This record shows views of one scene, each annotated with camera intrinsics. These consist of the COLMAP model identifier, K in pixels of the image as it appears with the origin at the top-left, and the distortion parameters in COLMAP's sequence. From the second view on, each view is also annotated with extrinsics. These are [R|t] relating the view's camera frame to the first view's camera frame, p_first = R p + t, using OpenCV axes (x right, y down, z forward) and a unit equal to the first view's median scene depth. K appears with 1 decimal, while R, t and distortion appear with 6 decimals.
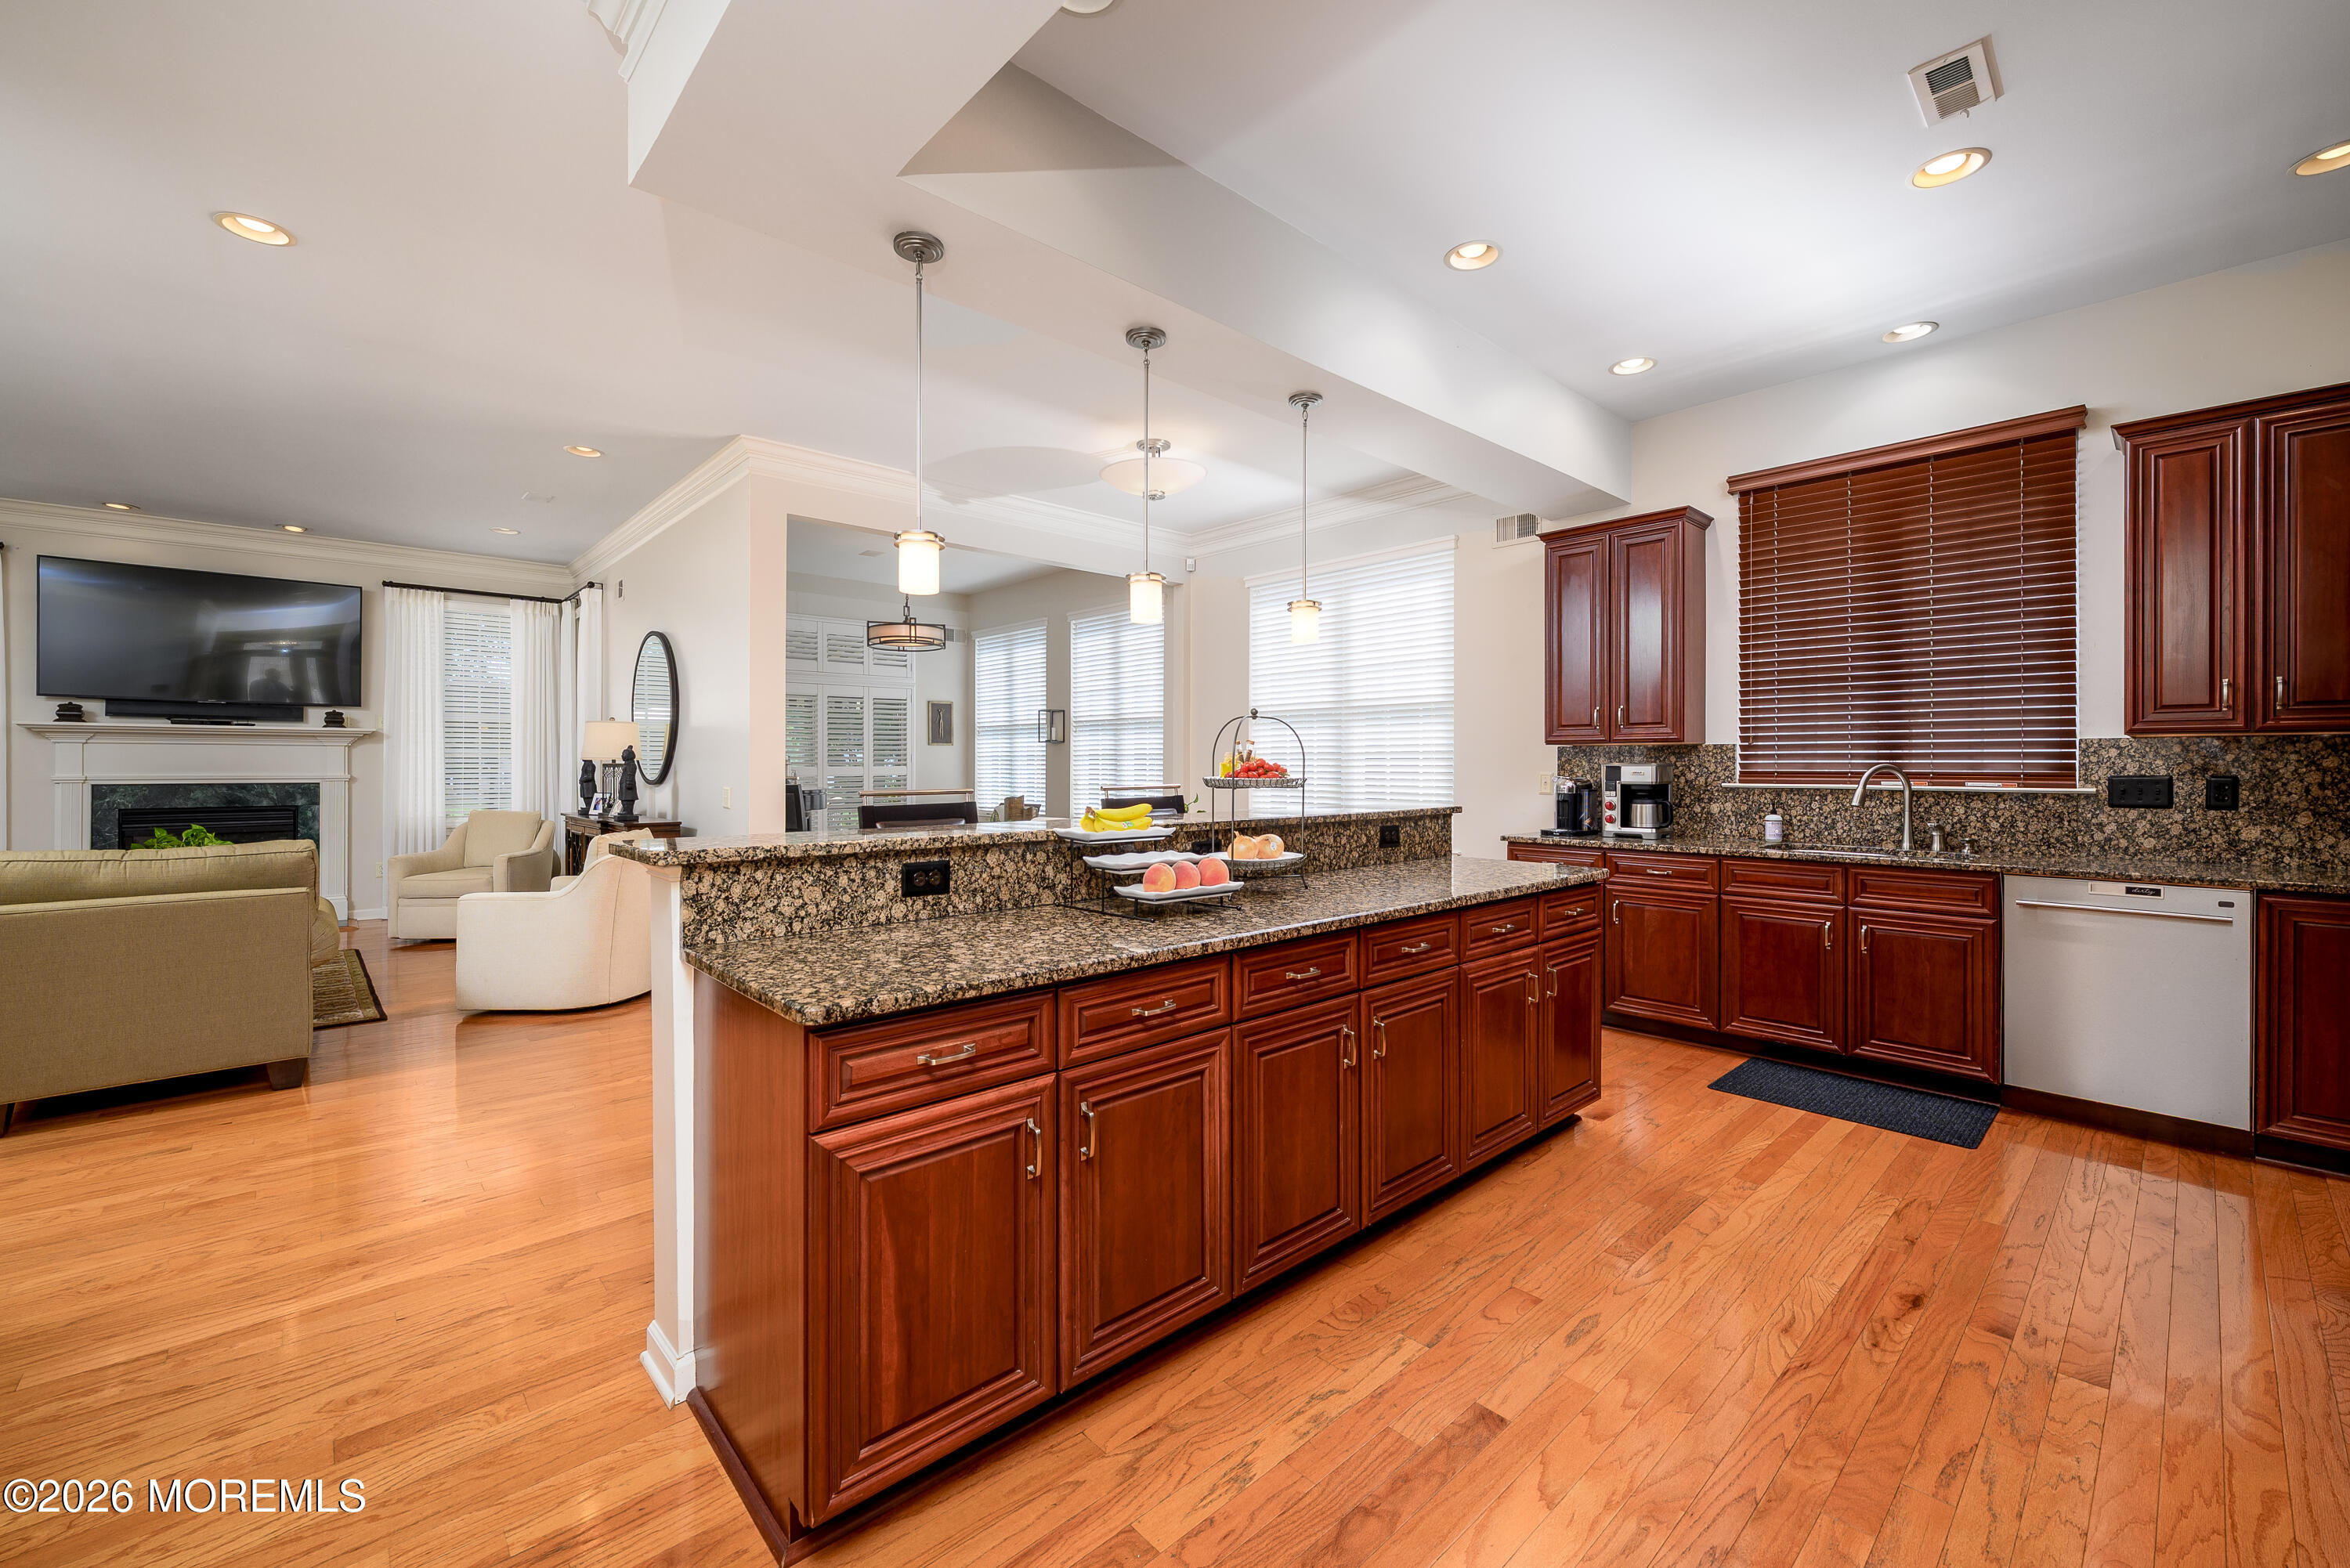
lens RADIAL K [[942.0, 0, 1173.6], [0, 942.0, 770.3], [0, 0, 1]] dist [0.000933, 0.000251]
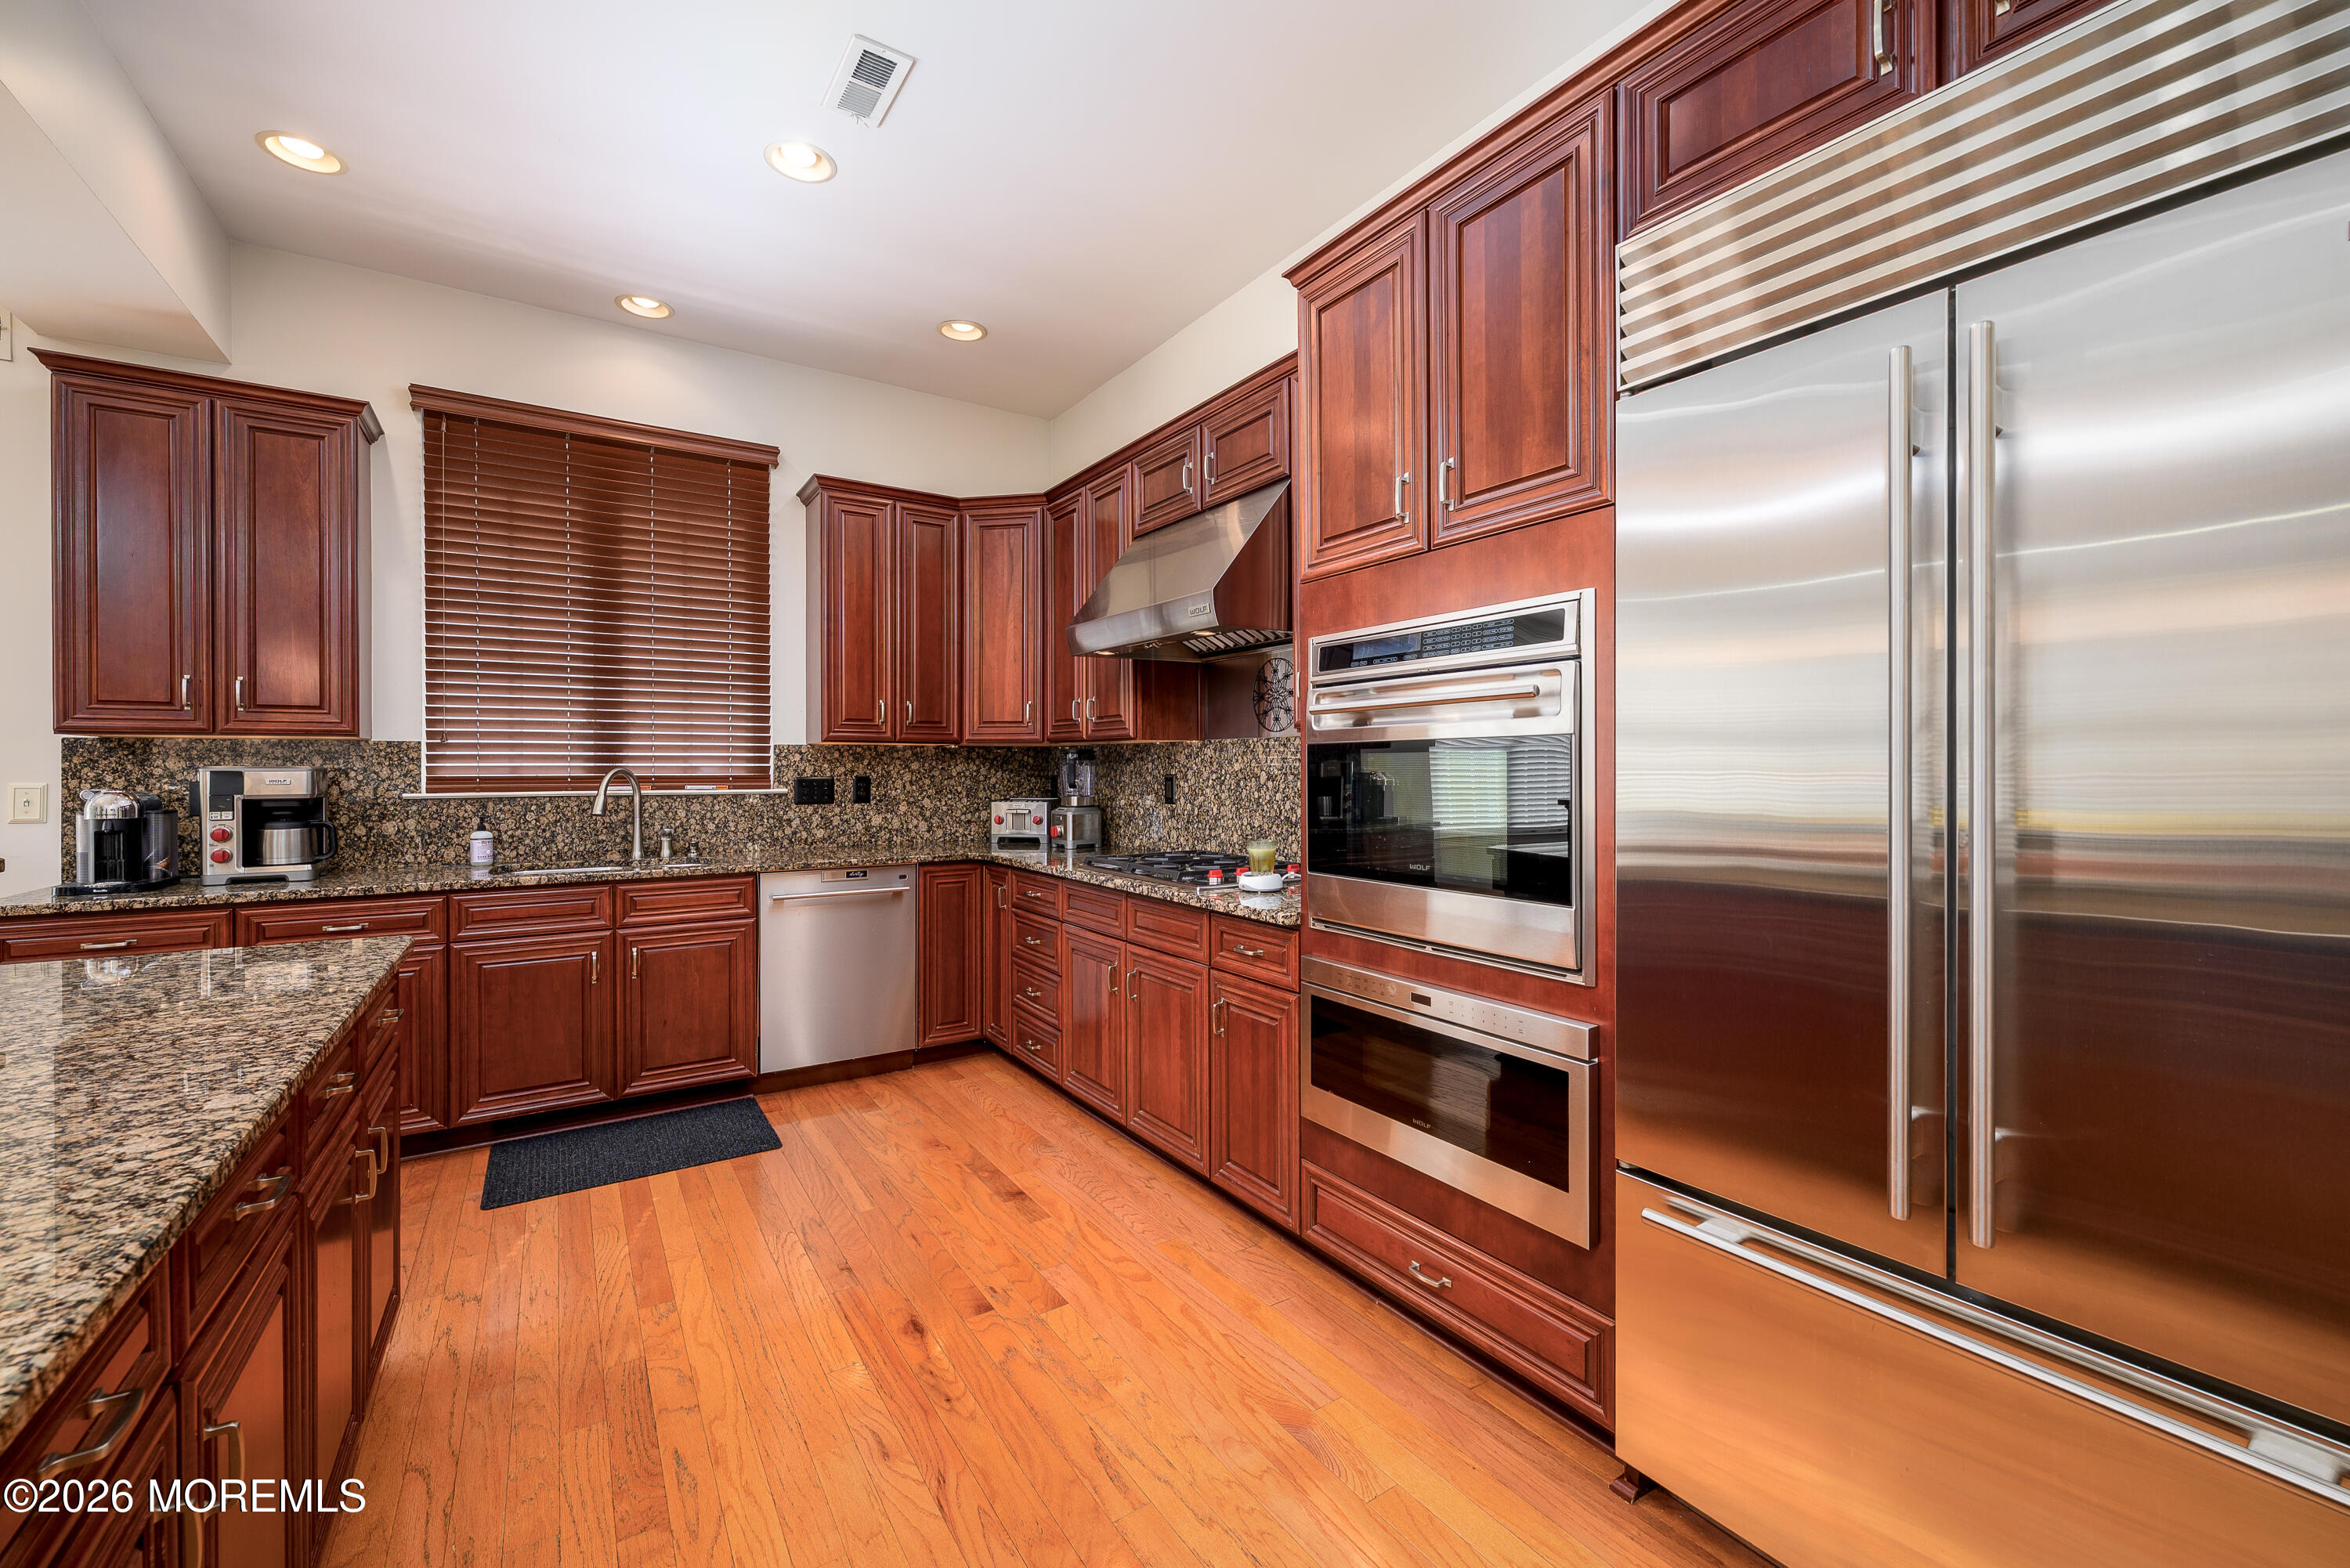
lens RADIAL K [[942.0, 0, 1173.6], [0, 942.0, 770.3], [0, 0, 1]] dist [0.000933, 0.000251]
pose [[0.157130, -0.003813, 0.987571, -0.063832], [0.008569, 0.999960, 0.002498, -0.001475], [-0.987541, 0.008070, 0.157156, 0.325073]]
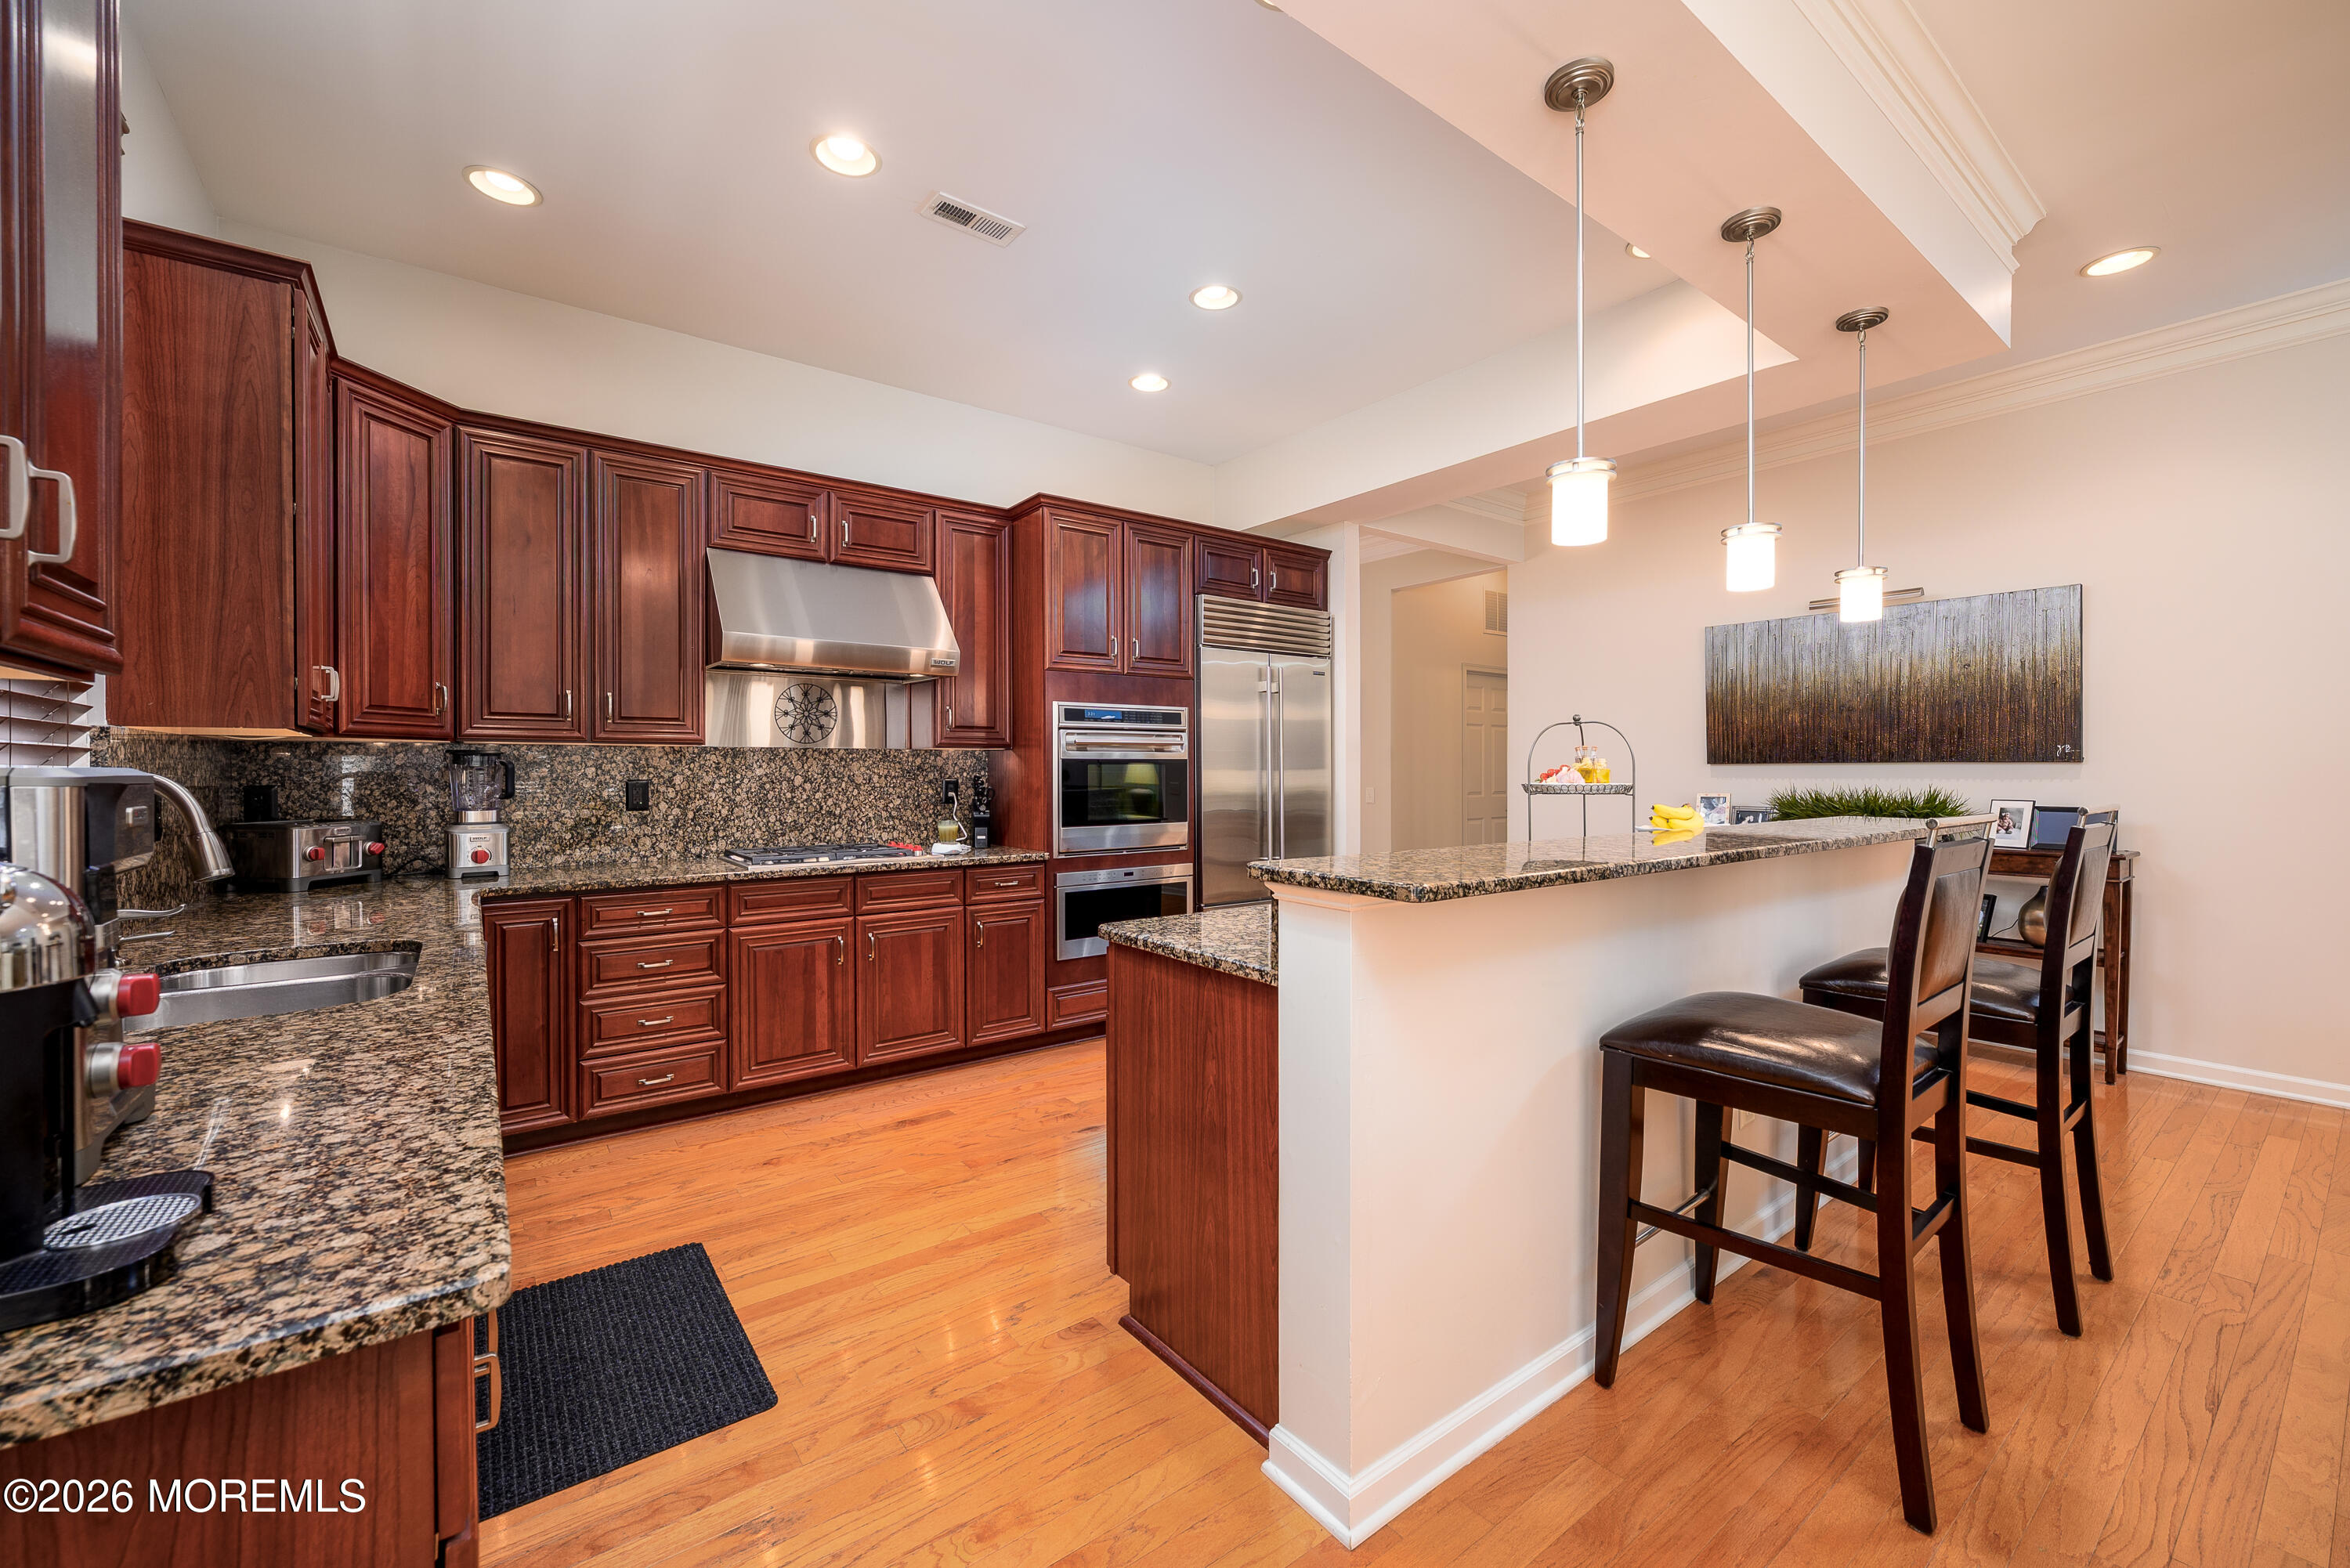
lens RADIAL K [[942.0, 0, 1173.6], [0, 942.0, 770.3], [0, 0, 1]] dist [0.000933, 0.000251]
pose [[-0.995795, 0.000694, 0.091610, 0.277645], [0.001491, 0.999962, 0.008628, -0.011528], [-0.091600, 0.008729, -0.995758, 1.352872]]
